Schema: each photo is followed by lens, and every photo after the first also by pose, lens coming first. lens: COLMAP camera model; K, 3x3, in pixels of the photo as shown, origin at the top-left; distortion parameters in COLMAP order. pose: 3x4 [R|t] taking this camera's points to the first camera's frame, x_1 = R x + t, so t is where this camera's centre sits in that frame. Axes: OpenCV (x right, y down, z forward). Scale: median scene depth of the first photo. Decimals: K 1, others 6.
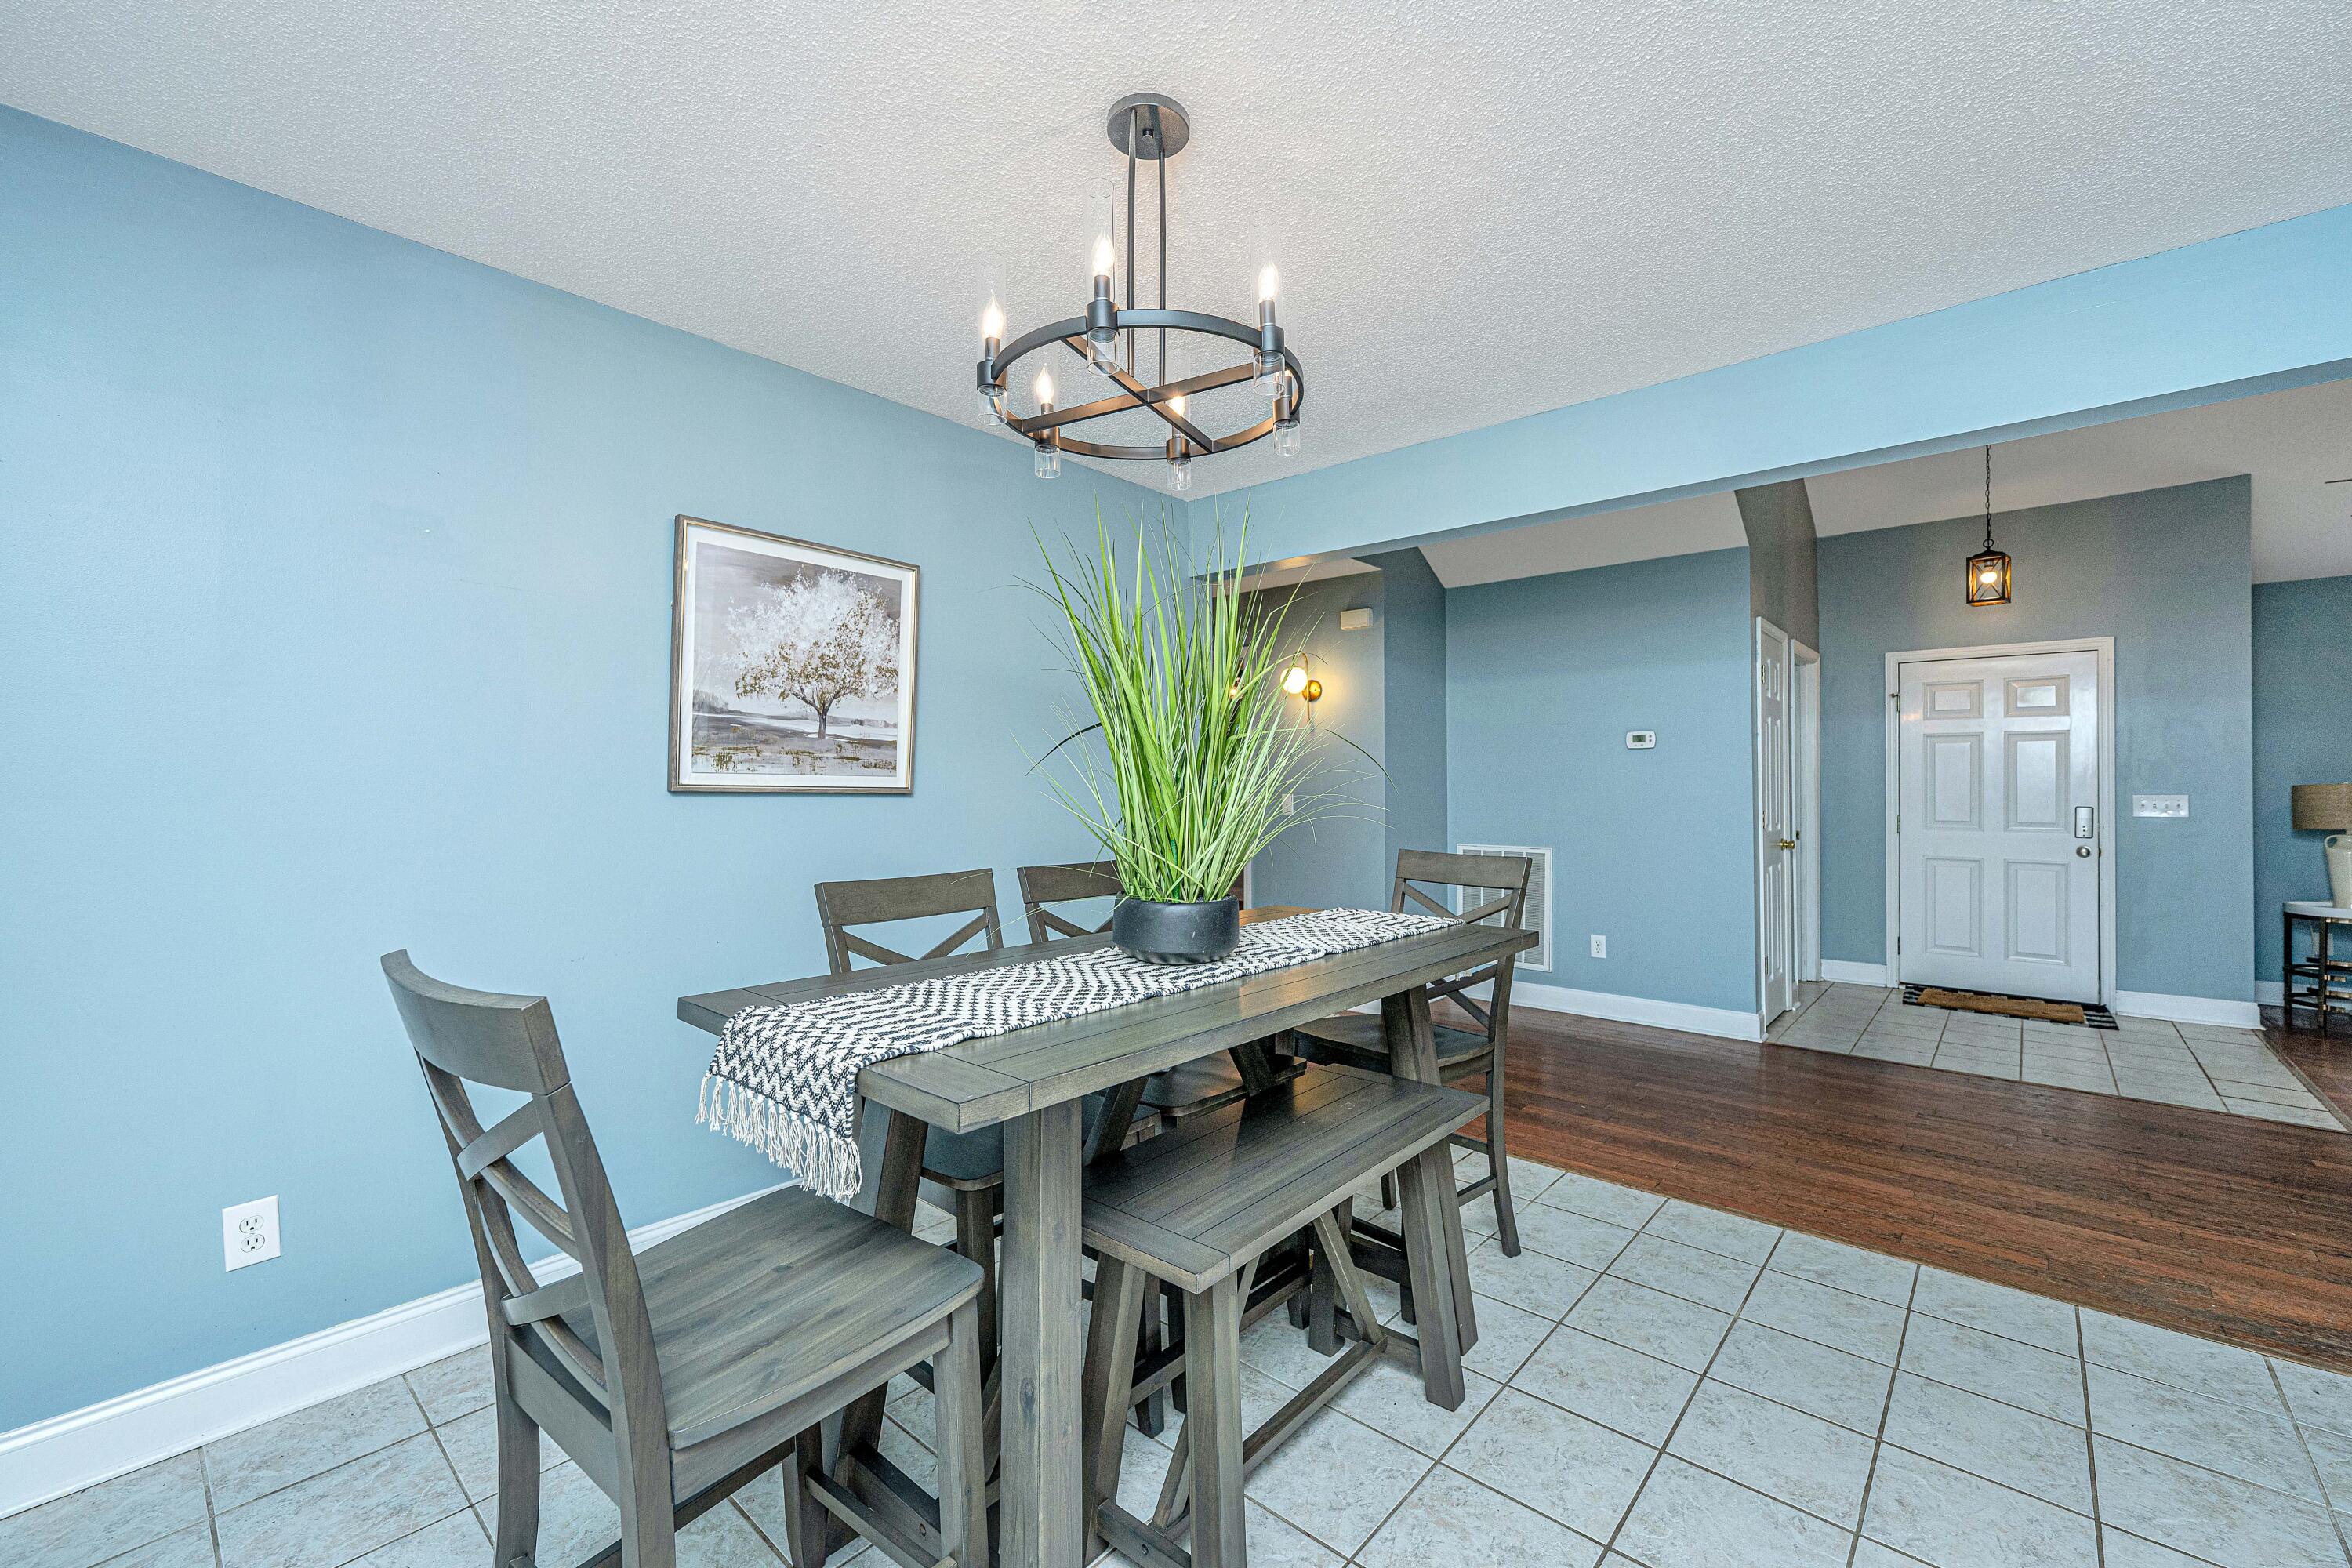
lens RADIAL K [[965.0, 0, 1198.8], [0, 965.0, 784.1], [0, 0, 1]] dist [-0.001122, -0.000340]
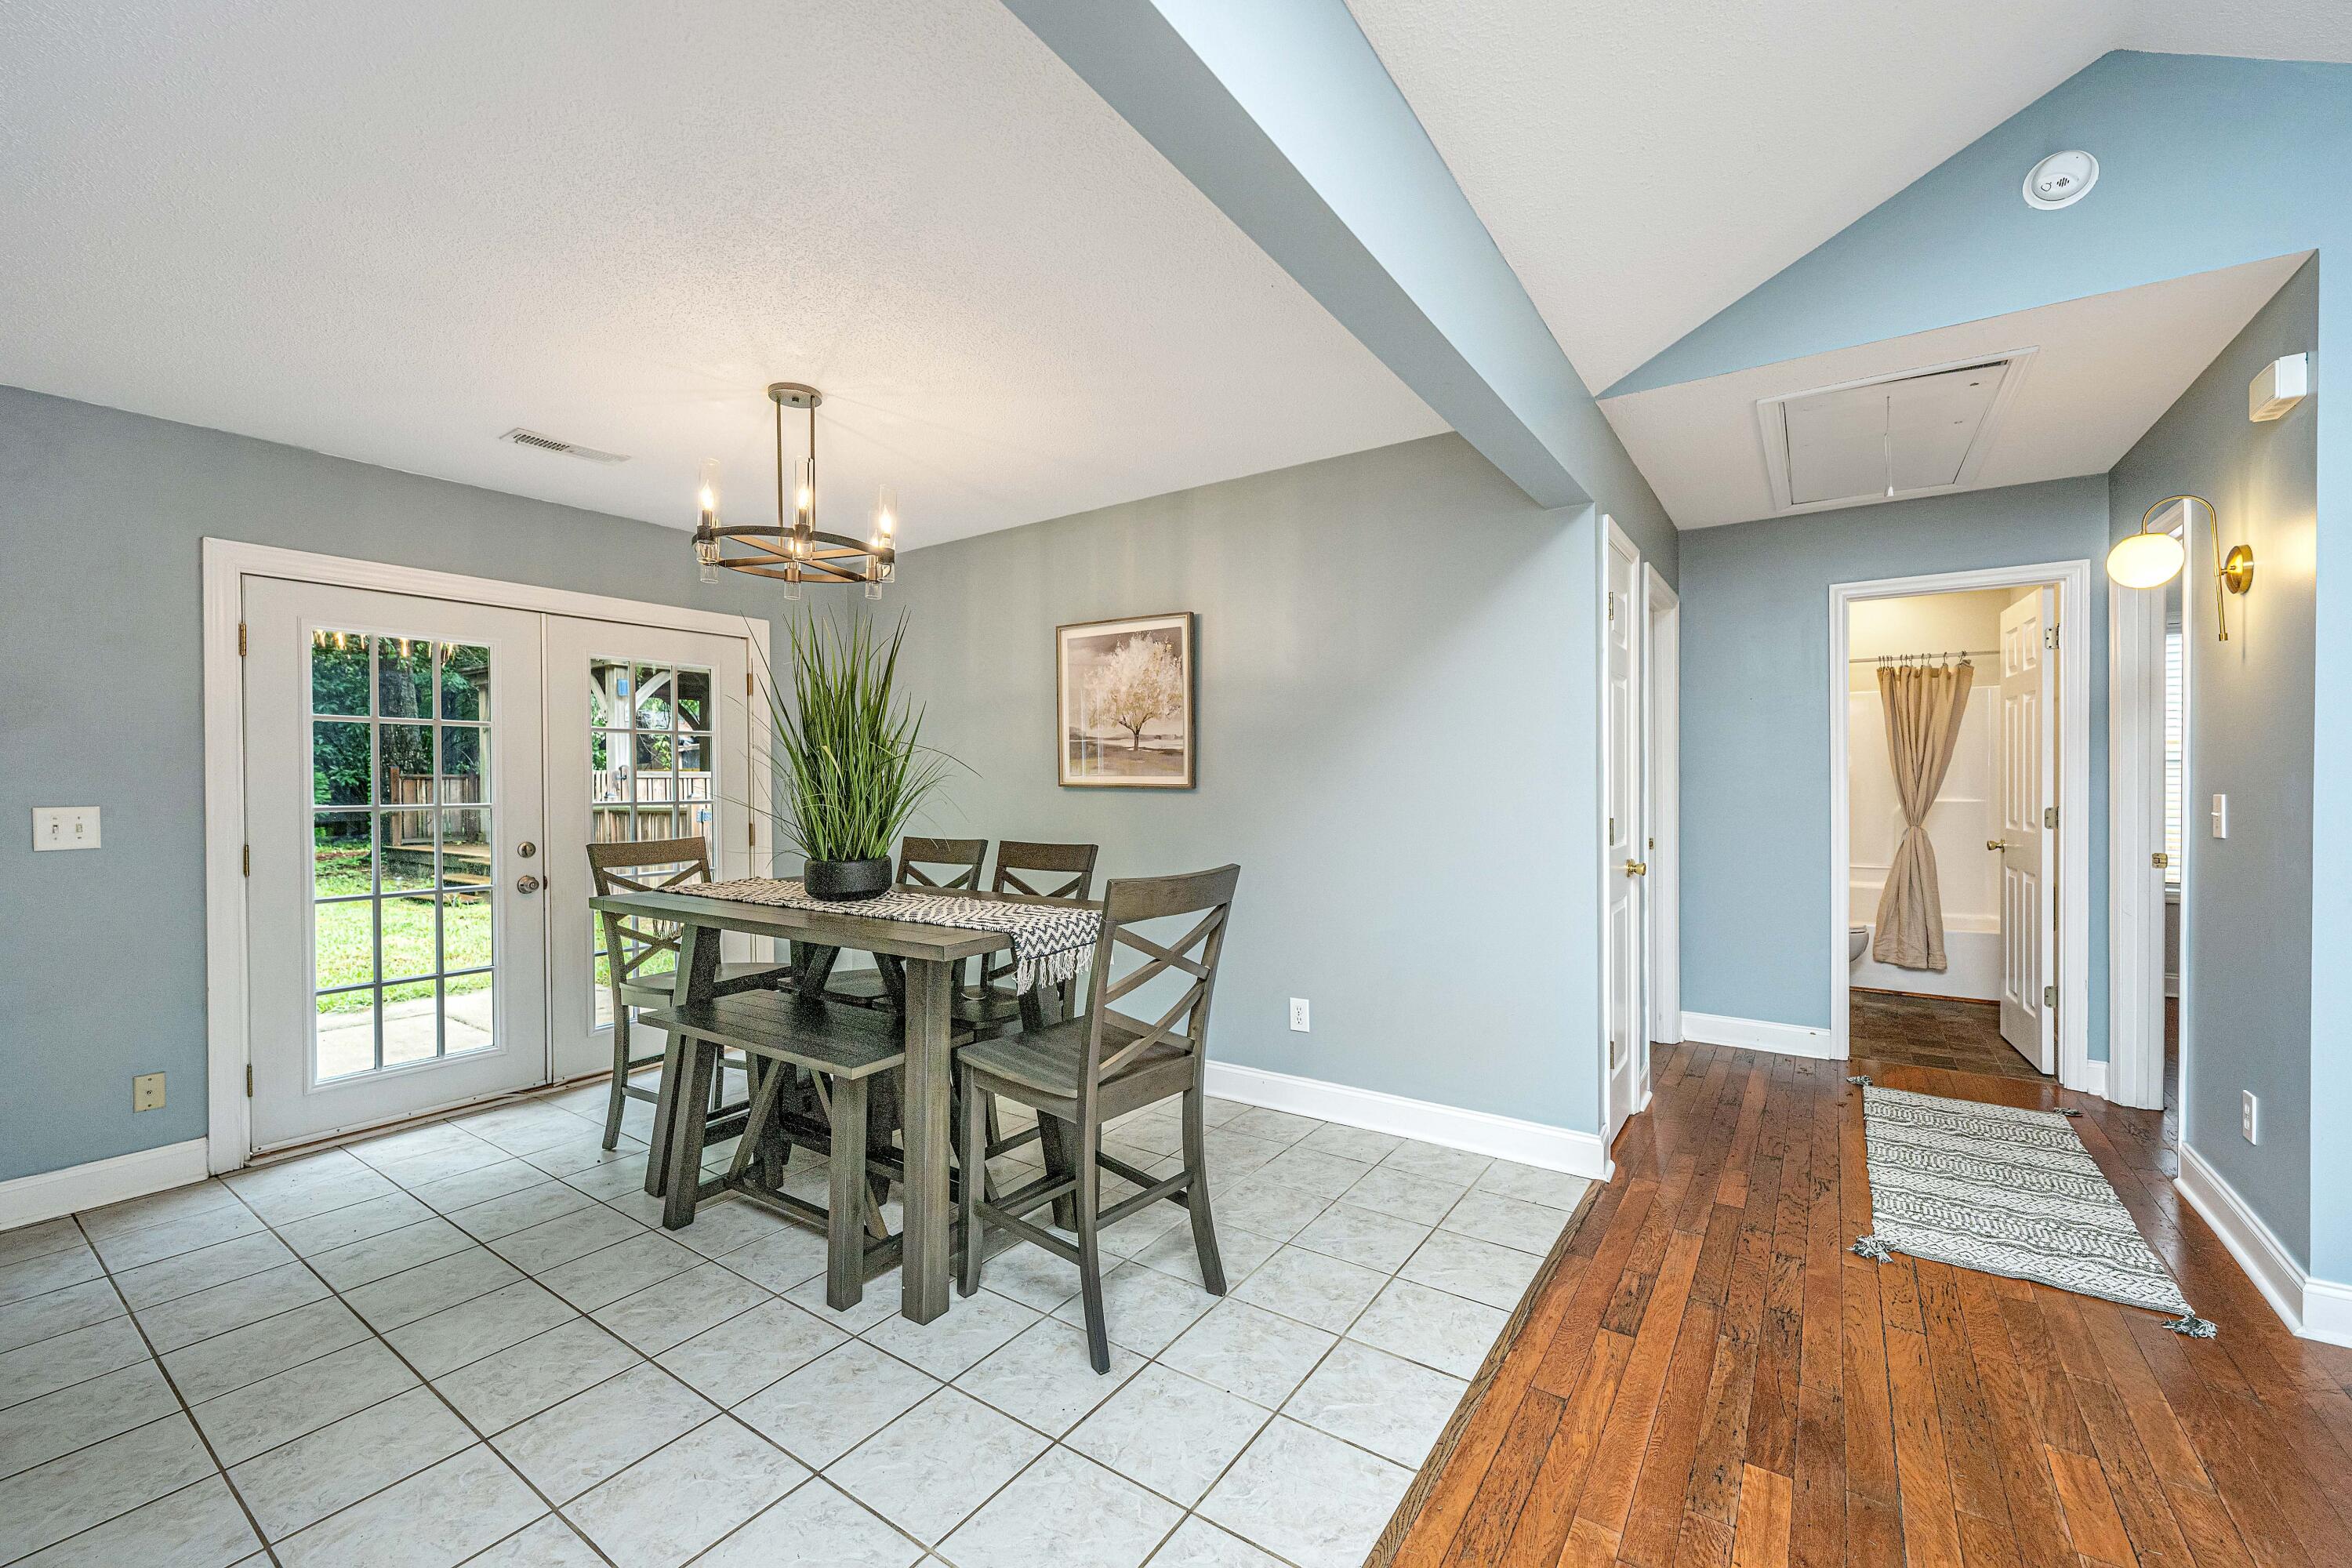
lens RADIAL K [[940.7, 0, 1176.0], [0, 940.7, 784.0], [0, 0, 1]] dist [0.000523, 0.000275]
pose [[0.108589, 0.002800, -0.994083, 1.074927], [0.008111, 0.999960, 0.003702, -0.001807], [0.994054, -0.008465, 0.108562, 0.952078]]
